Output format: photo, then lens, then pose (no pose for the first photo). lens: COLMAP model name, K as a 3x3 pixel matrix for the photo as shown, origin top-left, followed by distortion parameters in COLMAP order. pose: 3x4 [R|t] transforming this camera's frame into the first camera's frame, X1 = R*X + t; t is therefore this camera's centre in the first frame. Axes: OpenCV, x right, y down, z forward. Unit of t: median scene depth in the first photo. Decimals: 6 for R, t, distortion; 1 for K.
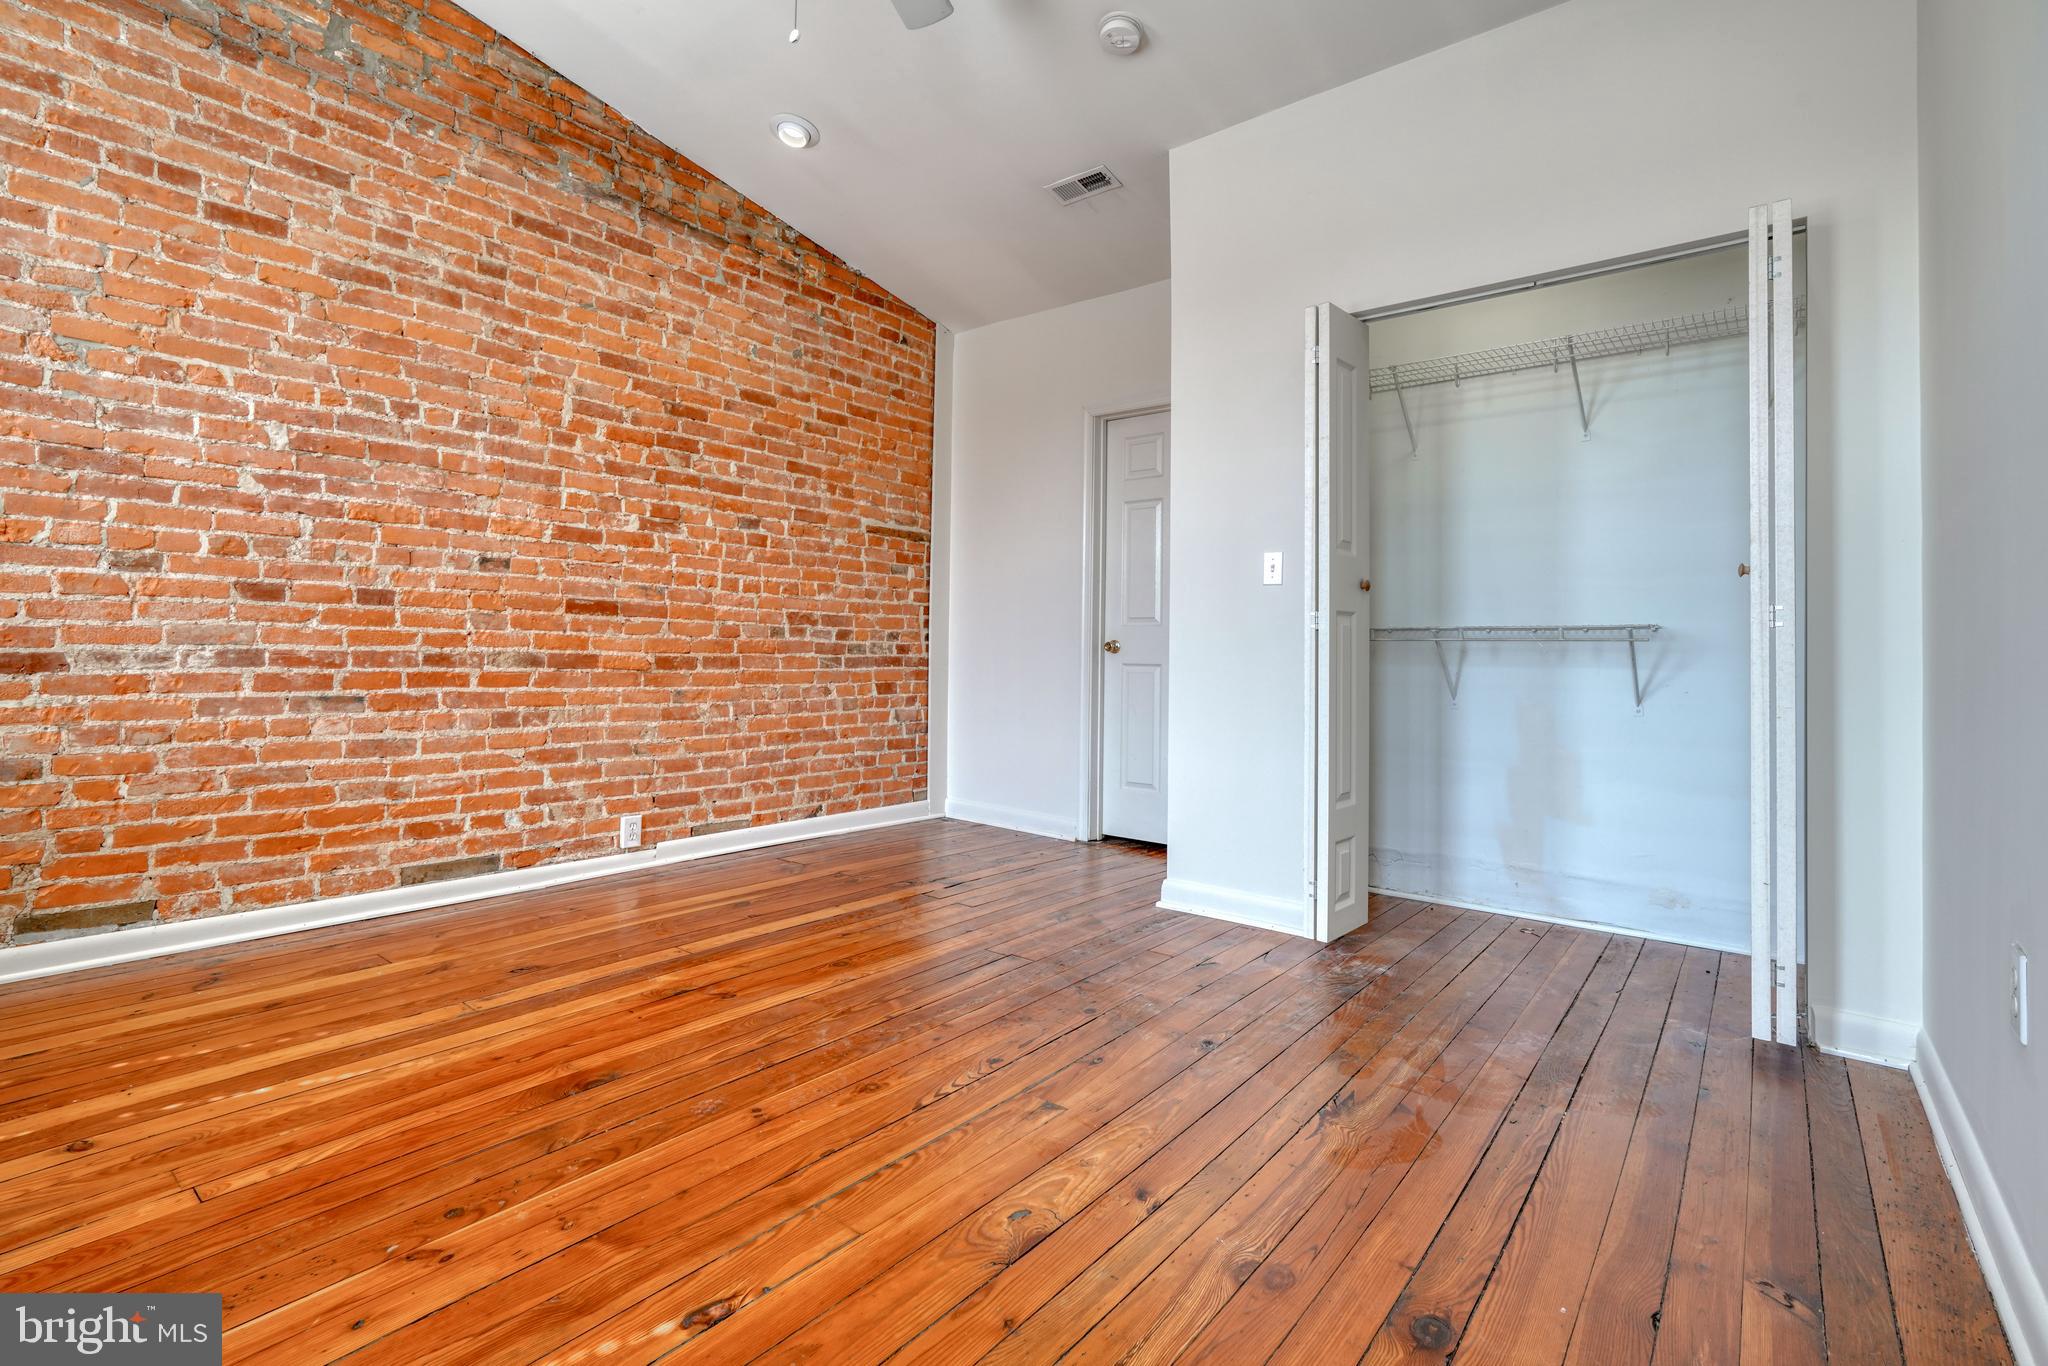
lens RADIAL K [[940.9, 0, 1027.2], [0, 940.9, 624.5], [0, 0, 1]] dist [-0.003498, -0.000014]
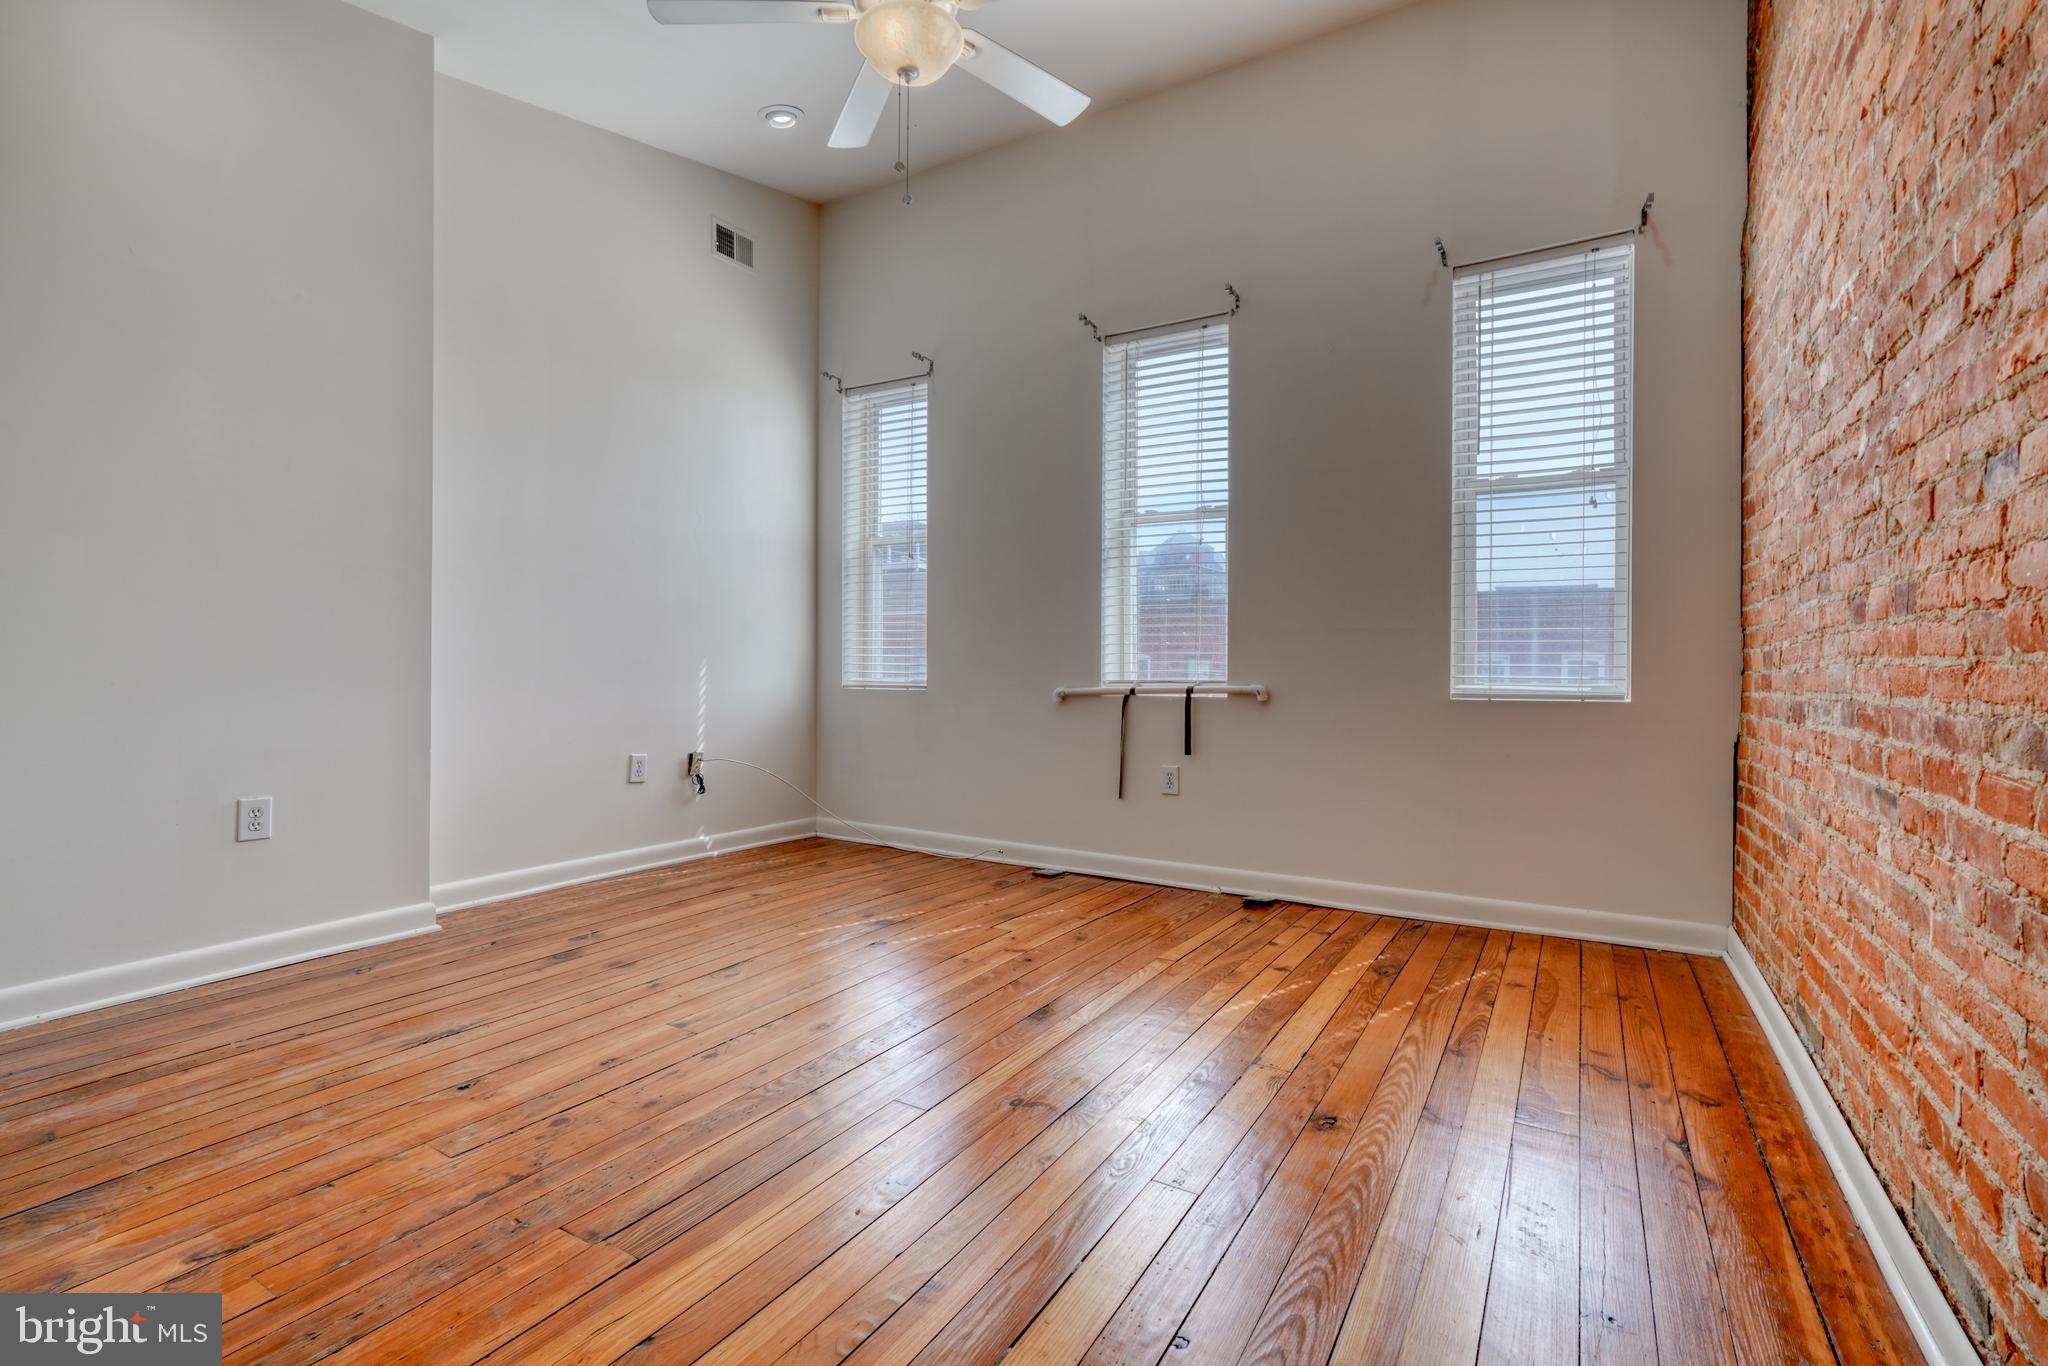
lens RADIAL K [[921.2, 0, 1012.6], [0, 921.2, 670.1], [0, 0, 1]] dist [-0.012450, 0.005449]
pose [[-0.994159, -0.025726, -0.104817, -0.144285], [-0.023355, 0.999444, -0.023778, 0.026054], [0.105370, -0.021191, -0.994207, 1.179644]]
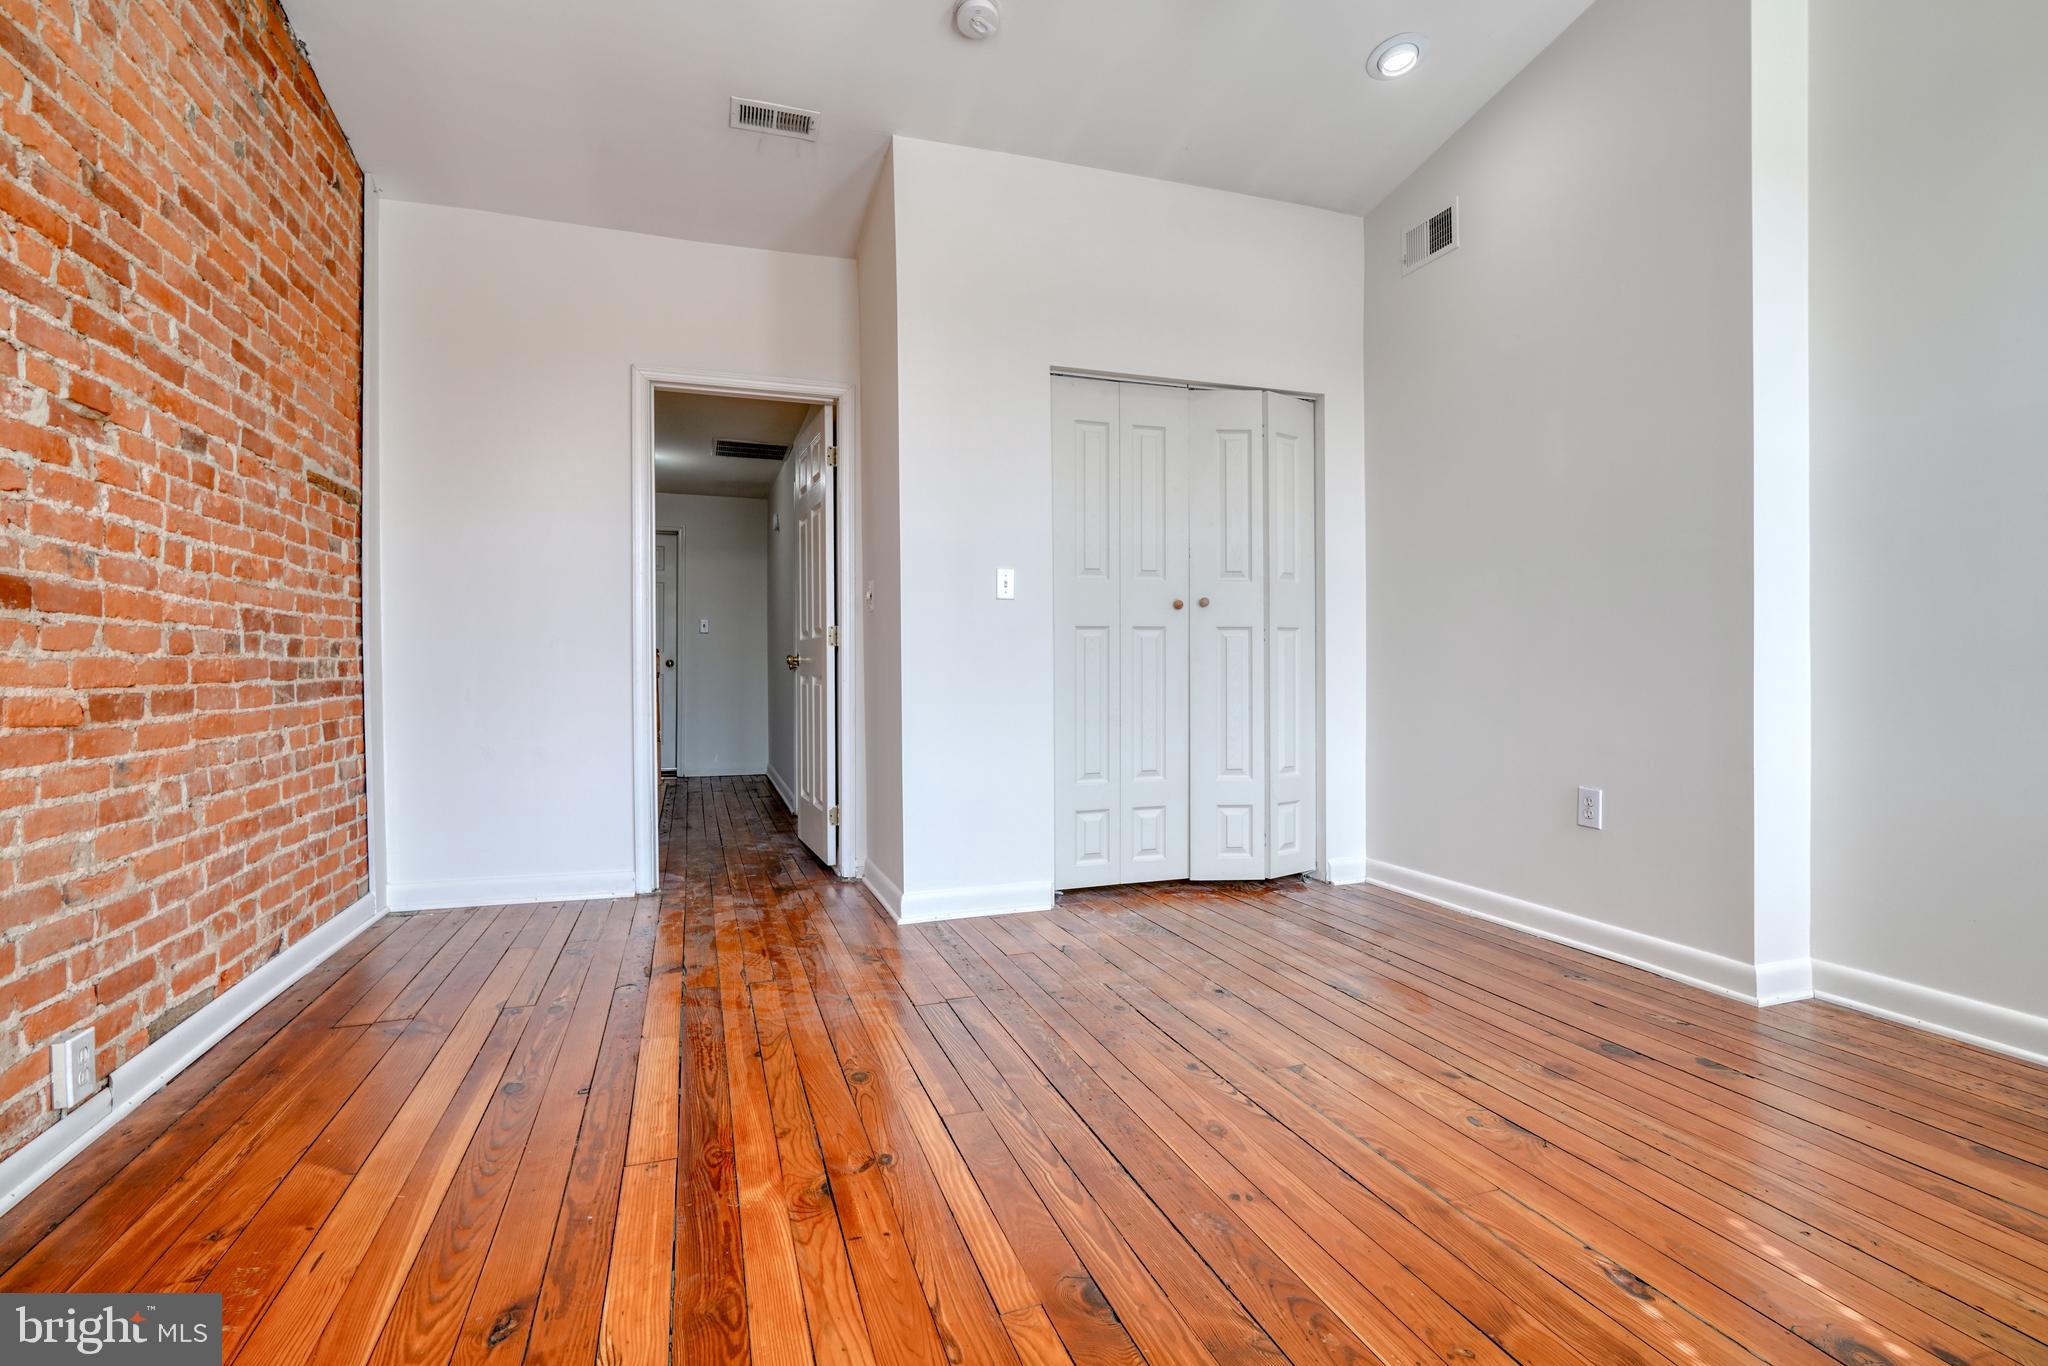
lens RADIAL K [[921.2, 0, 1012.6], [0, 921.2, 670.1], [0, 0, 1]] dist [-0.012450, 0.005449]
pose [[0.541189, -0.026271, 0.840491, -0.550121], [-0.009126, 0.999270, 0.037109, -0.000771], [-0.840852, -0.027753, 0.540554, 0.362347]]
